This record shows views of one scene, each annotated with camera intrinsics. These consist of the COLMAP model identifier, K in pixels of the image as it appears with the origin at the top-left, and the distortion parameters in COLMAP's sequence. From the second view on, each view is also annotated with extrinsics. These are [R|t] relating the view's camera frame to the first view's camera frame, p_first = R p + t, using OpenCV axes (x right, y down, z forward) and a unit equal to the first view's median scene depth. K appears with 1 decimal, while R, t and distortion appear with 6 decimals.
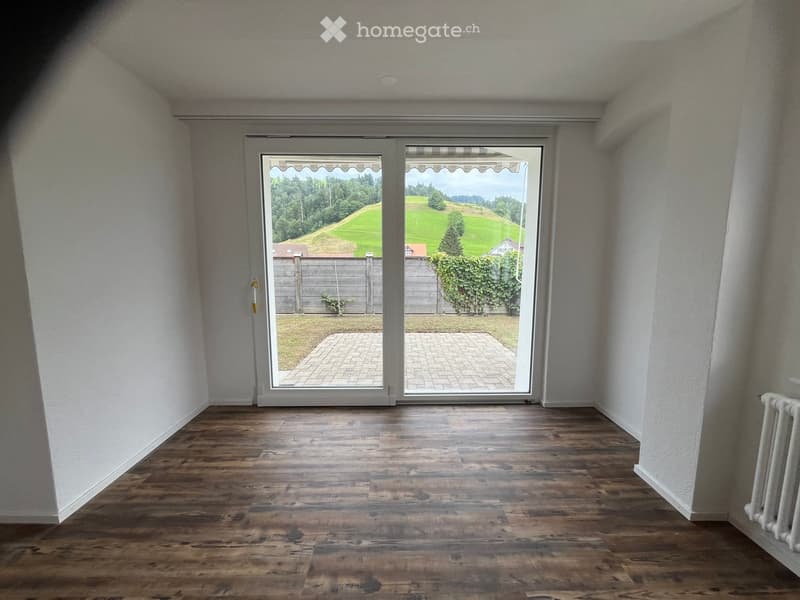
lens RADIAL K [[325.7, 0, 400.0], [0, 325.7, 300.0], [0, 0, 1]] dist [-0.001570, -0.000527]
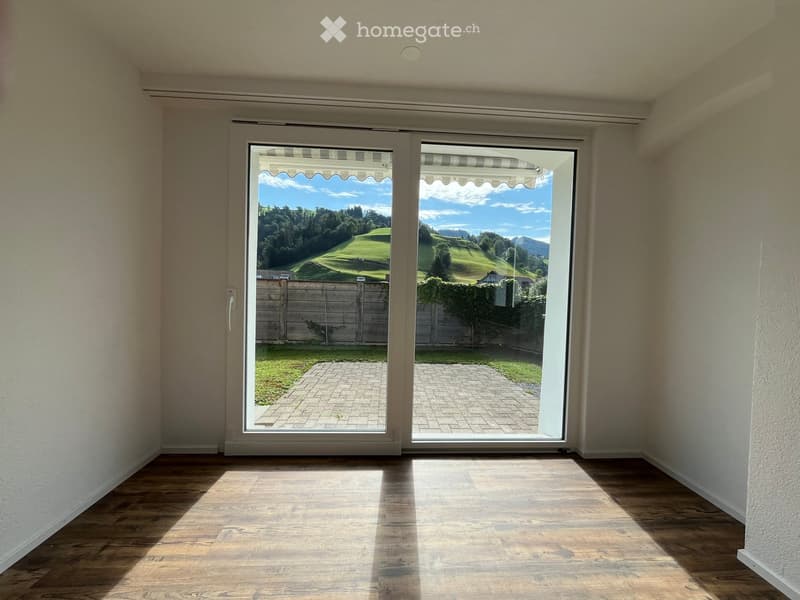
lens RADIAL K [[325.7, 0, 400.0], [0, 325.7, 300.0], [0, 0, 1]] dist [-0.001570, -0.000527]
pose [[0.998783, 0.025418, 0.042258, -0.065170], [-0.021430, 0.995502, -0.092283, 0.021597], [-0.044414, 0.091265, 0.994836, 0.188271]]
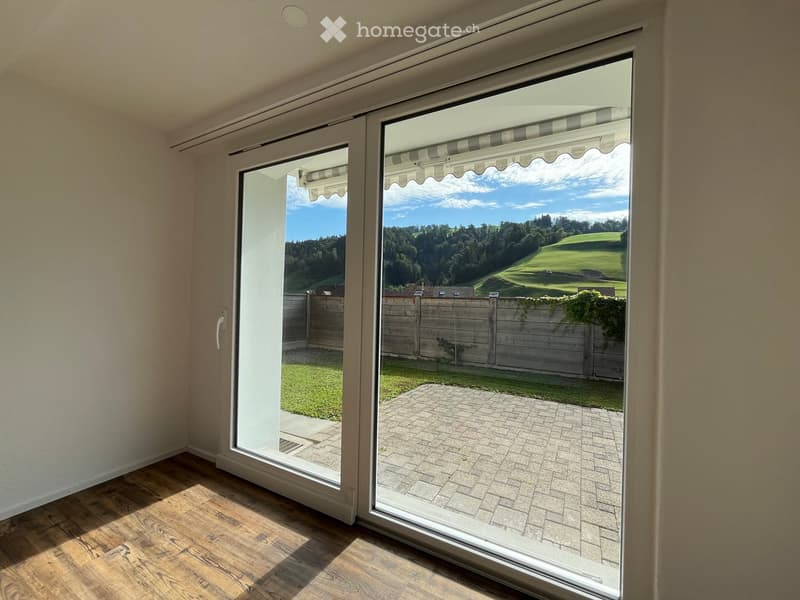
lens RADIAL K [[325.7, 0, 400.0], [0, 325.7, 300.0], [0, 0, 1]] dist [-0.001570, -0.000527]
pose [[0.871793, 0.017985, -0.489545, 0.389988], [-0.081651, 0.990681, -0.109010, -0.042107], [0.483022, 0.135006, 0.865137, 0.491805]]
